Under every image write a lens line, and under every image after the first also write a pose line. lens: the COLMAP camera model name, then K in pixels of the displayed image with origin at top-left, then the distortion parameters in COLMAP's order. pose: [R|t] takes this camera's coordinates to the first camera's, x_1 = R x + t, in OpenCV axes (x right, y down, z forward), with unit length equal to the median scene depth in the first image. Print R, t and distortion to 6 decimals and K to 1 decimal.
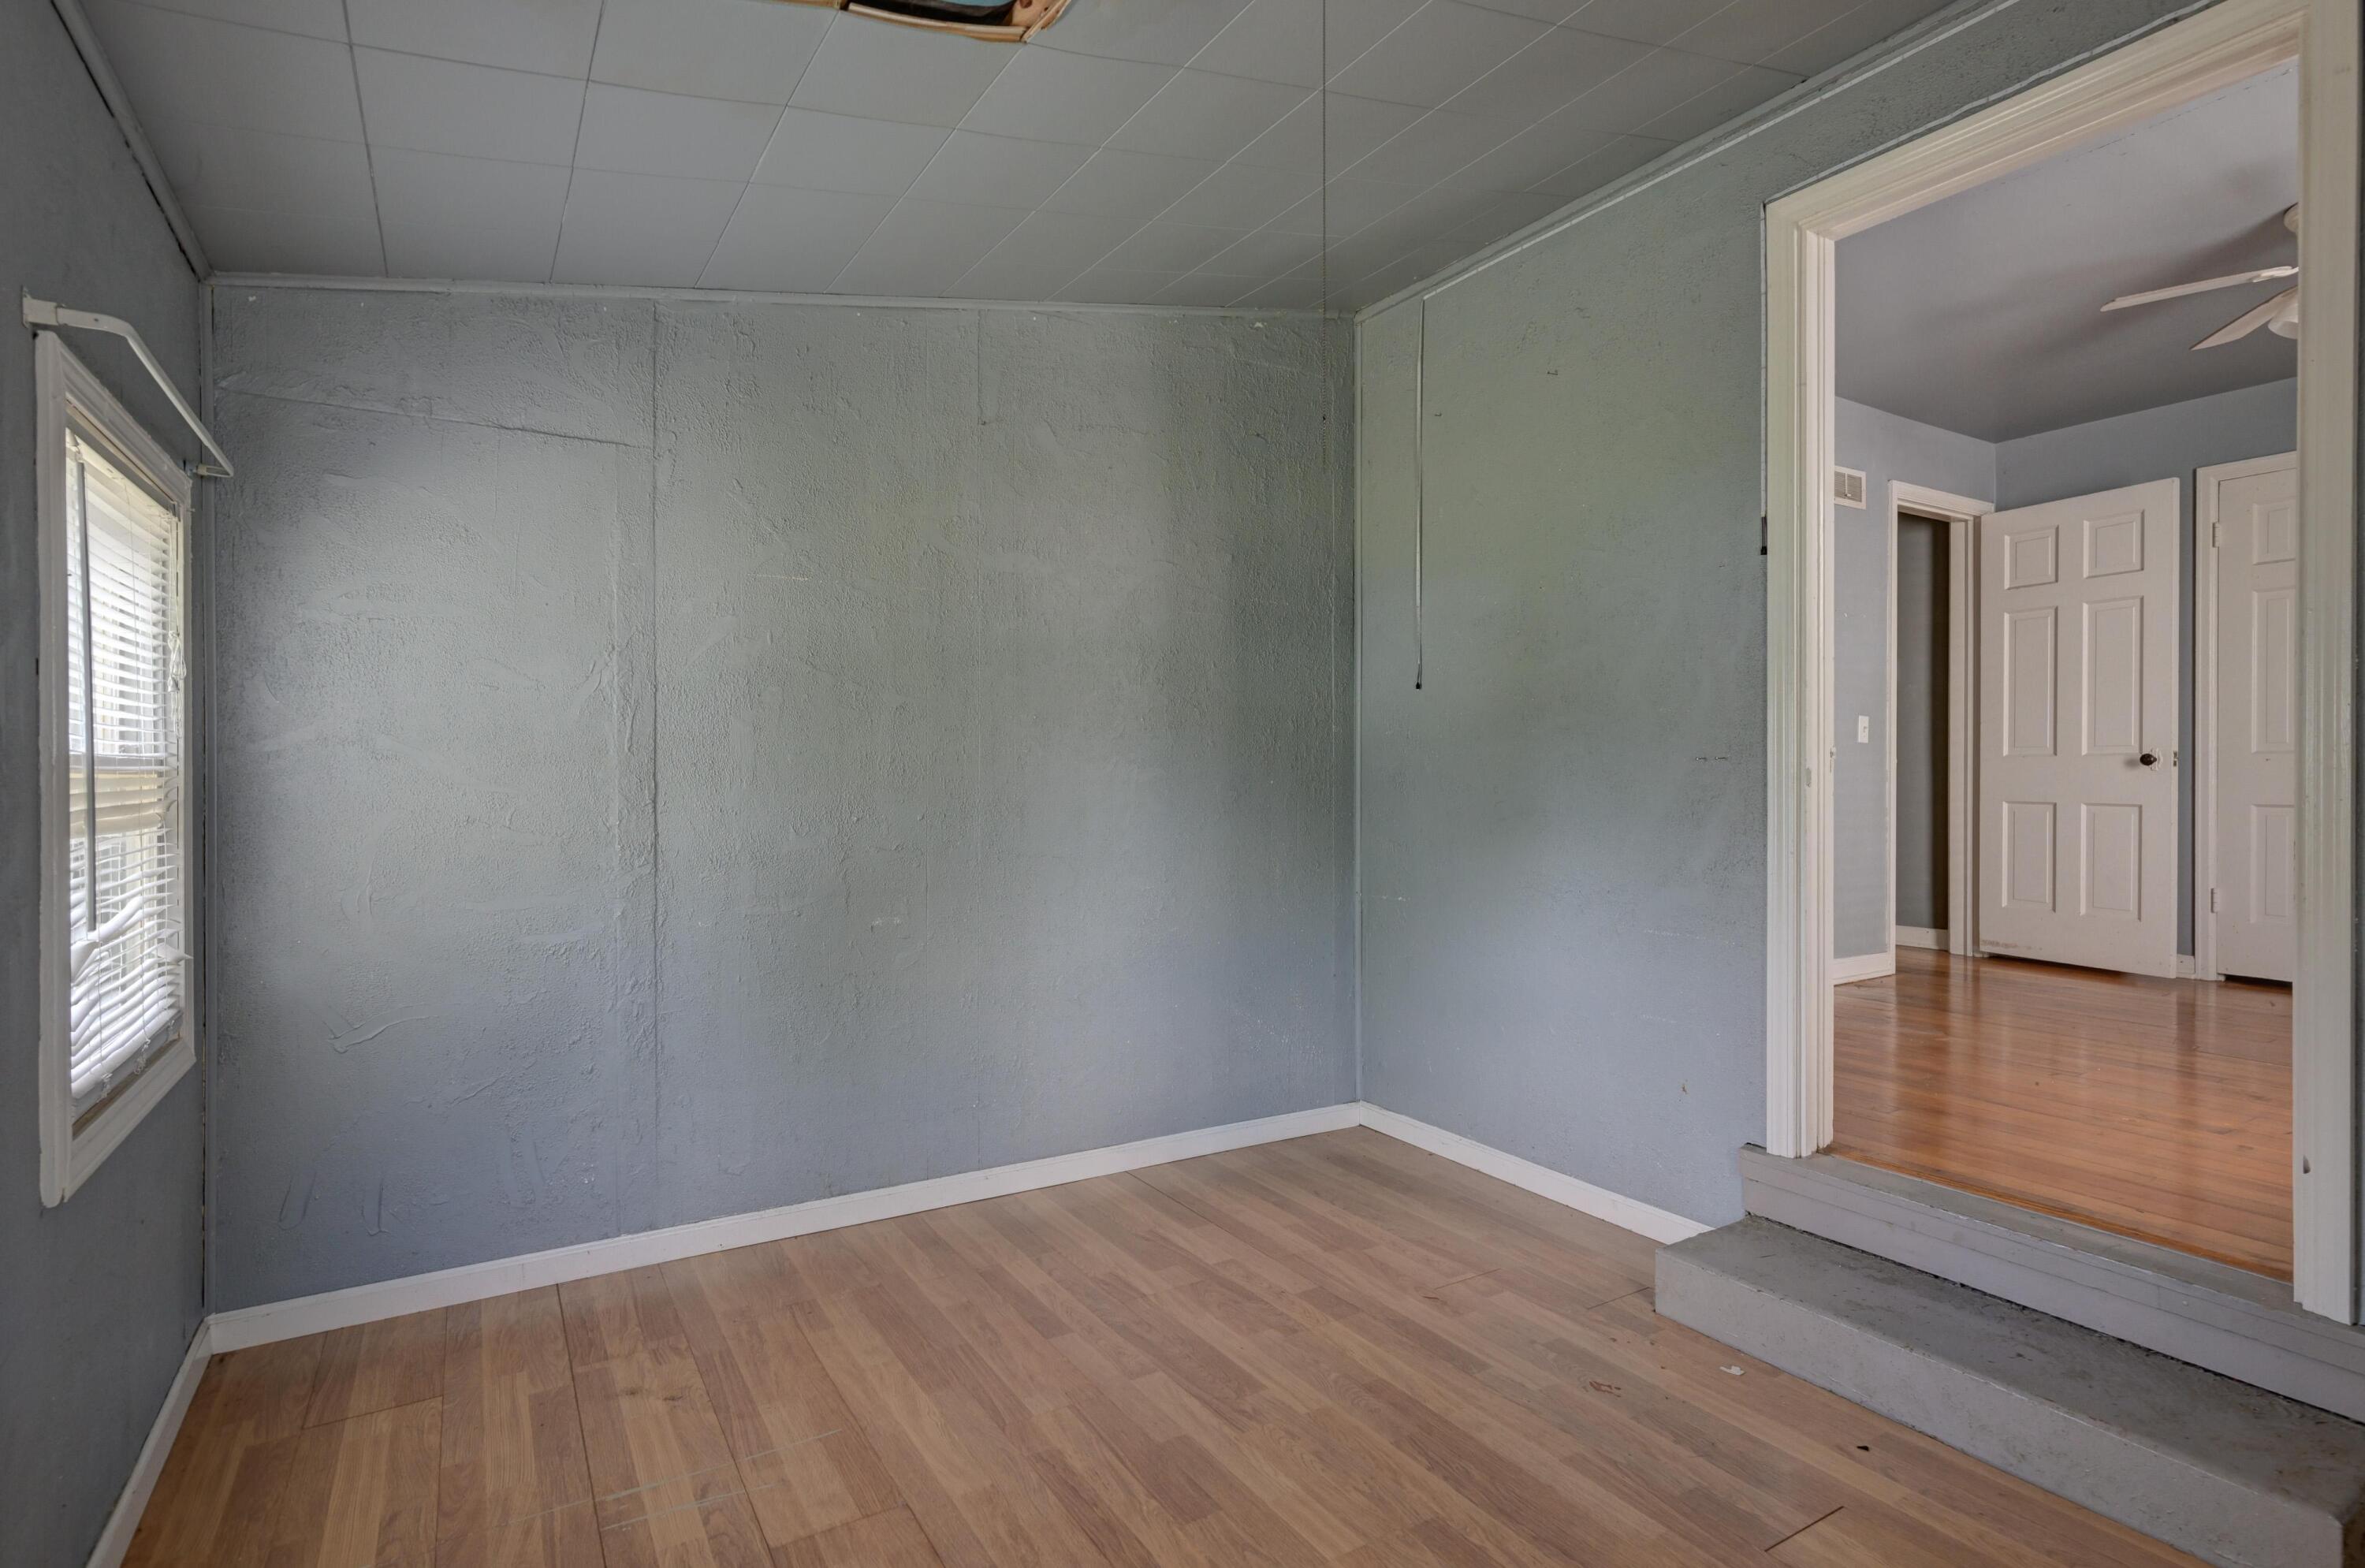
lens RADIAL K [[1132.8, 0, 1177.6], [0, 1132.8, 794.8], [0, 0, 1]] dist [-0.000626, 0.000398]
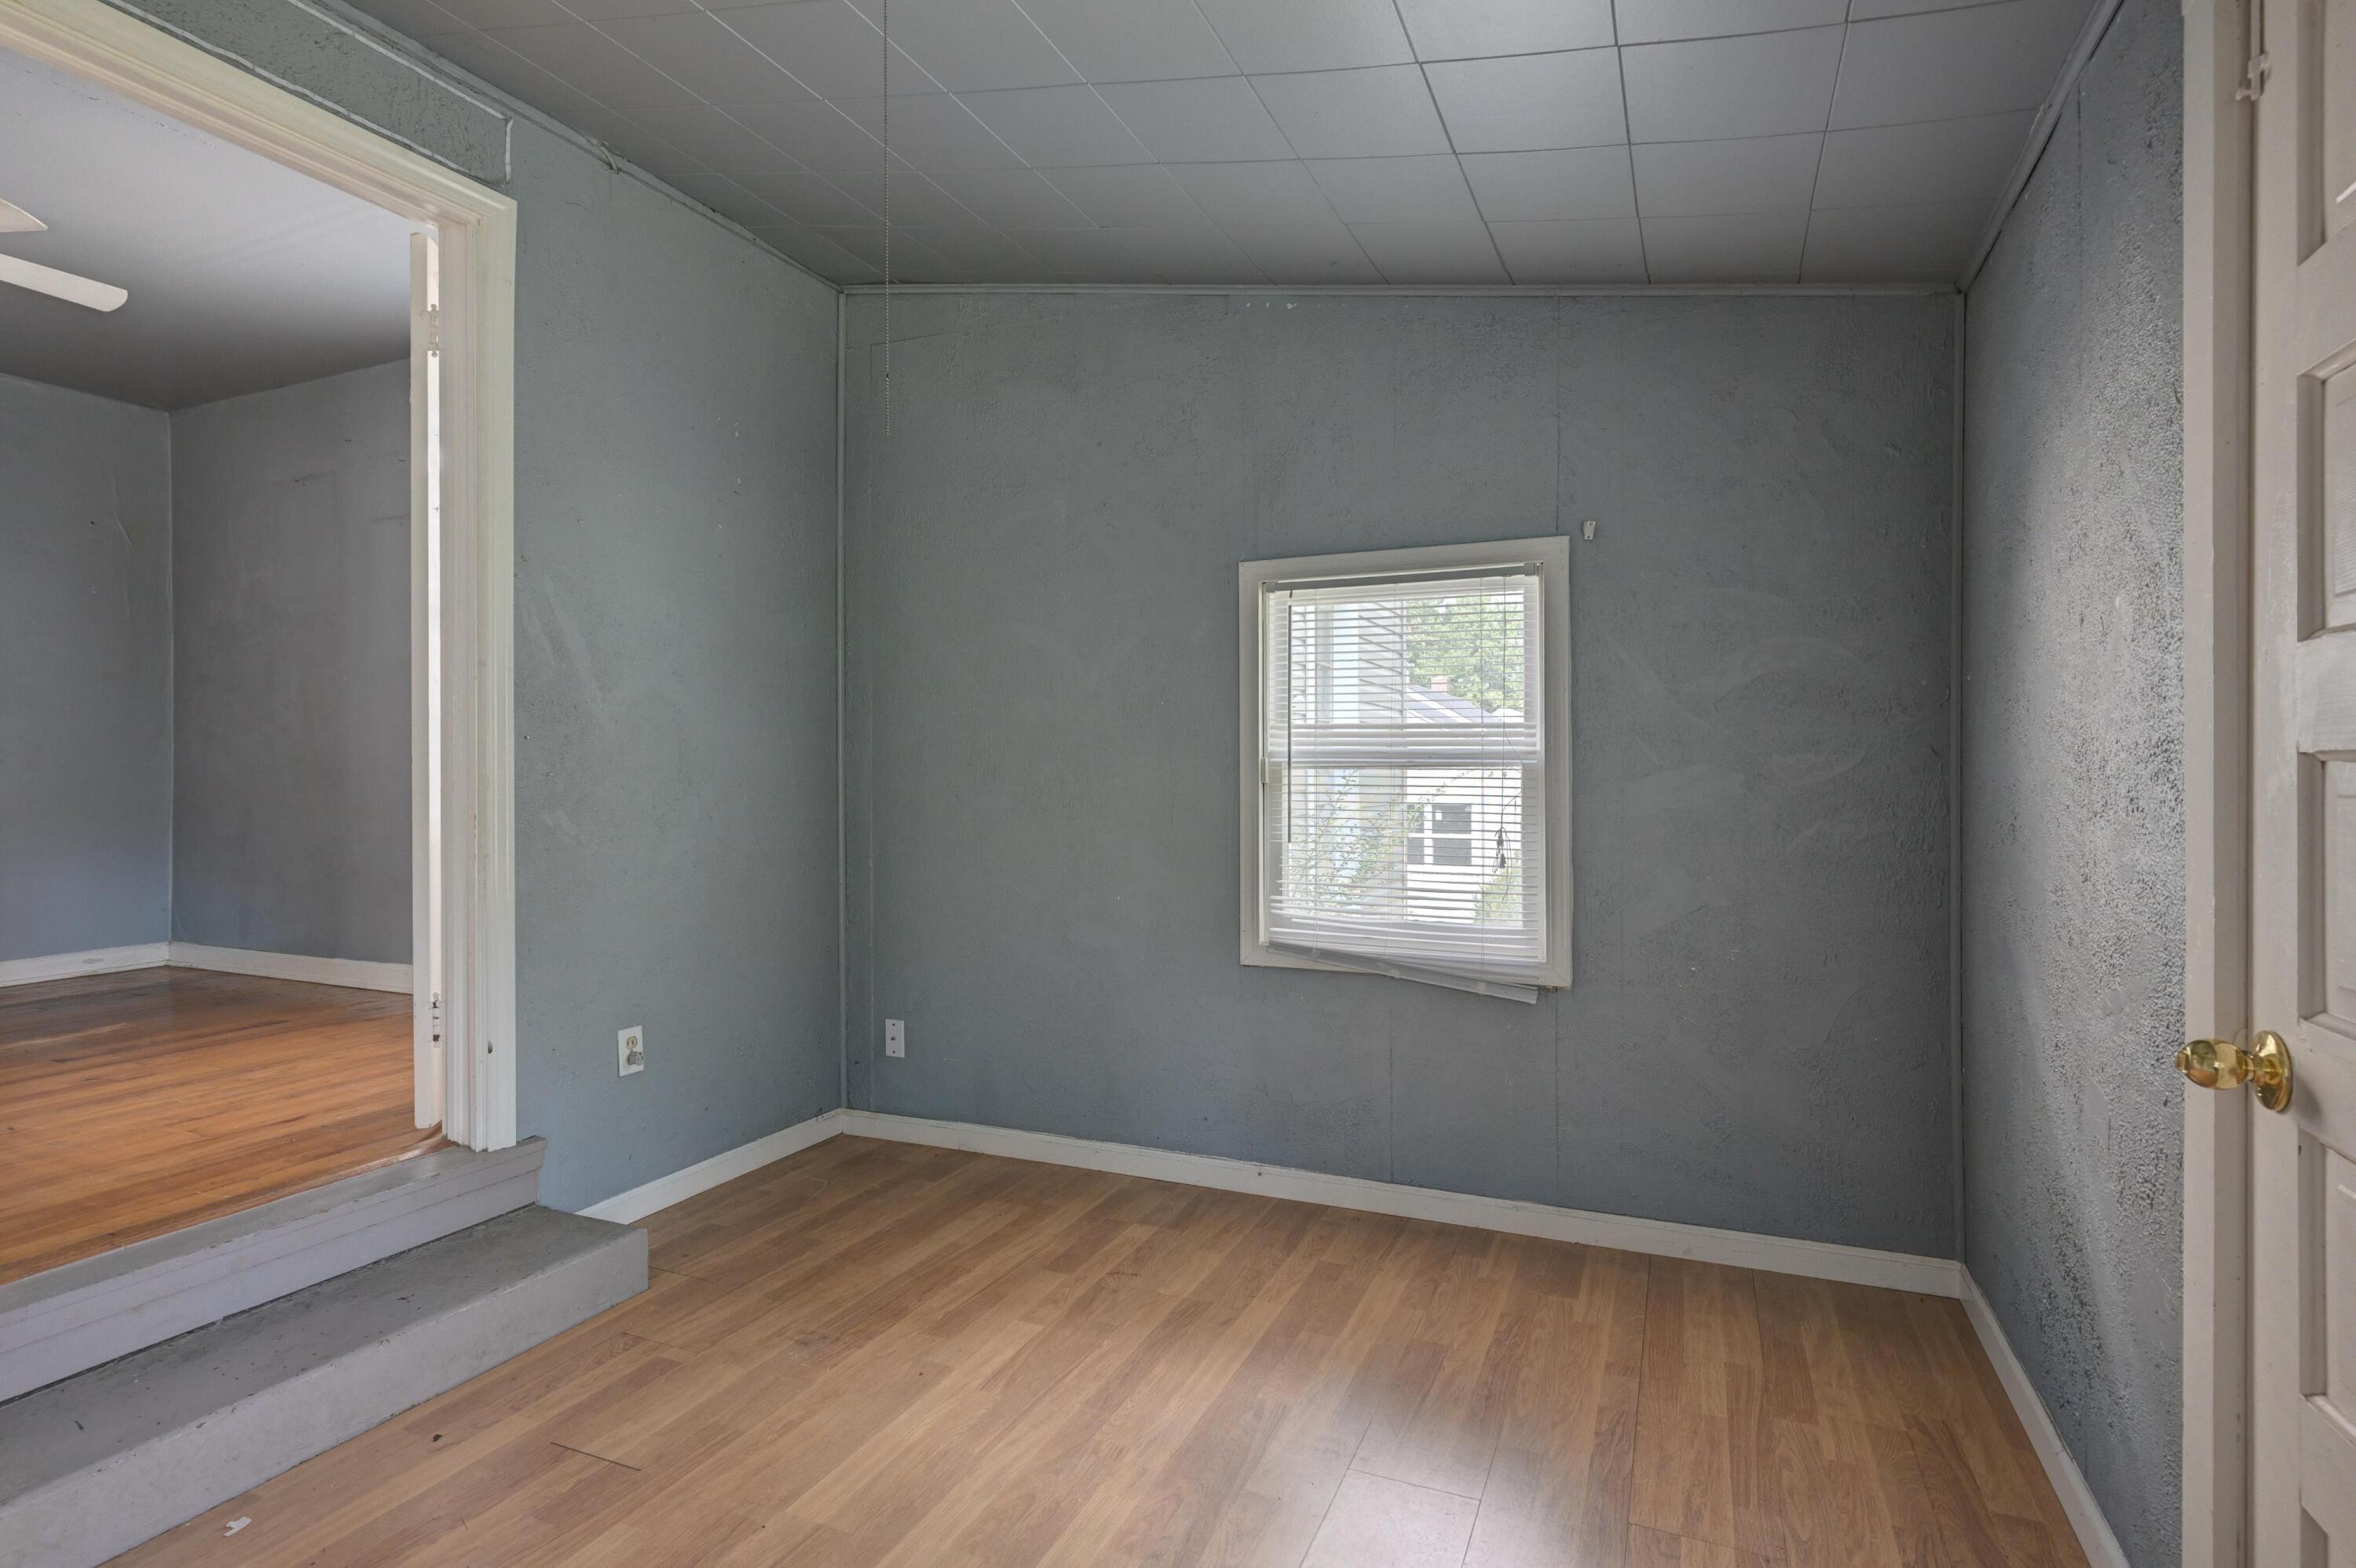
lens RADIAL K [[1167.0, 0, 1184.8], [0, 1167.0, 766.9], [0, 0, 1]] dist [0.002105, 0.000691]
pose [[-0.571024, -0.000969, 0.820933, -0.747311], [0.012793, 0.999867, 0.010078, -0.023838], [-0.820834, 0.016257, -0.570935, 1.244221]]
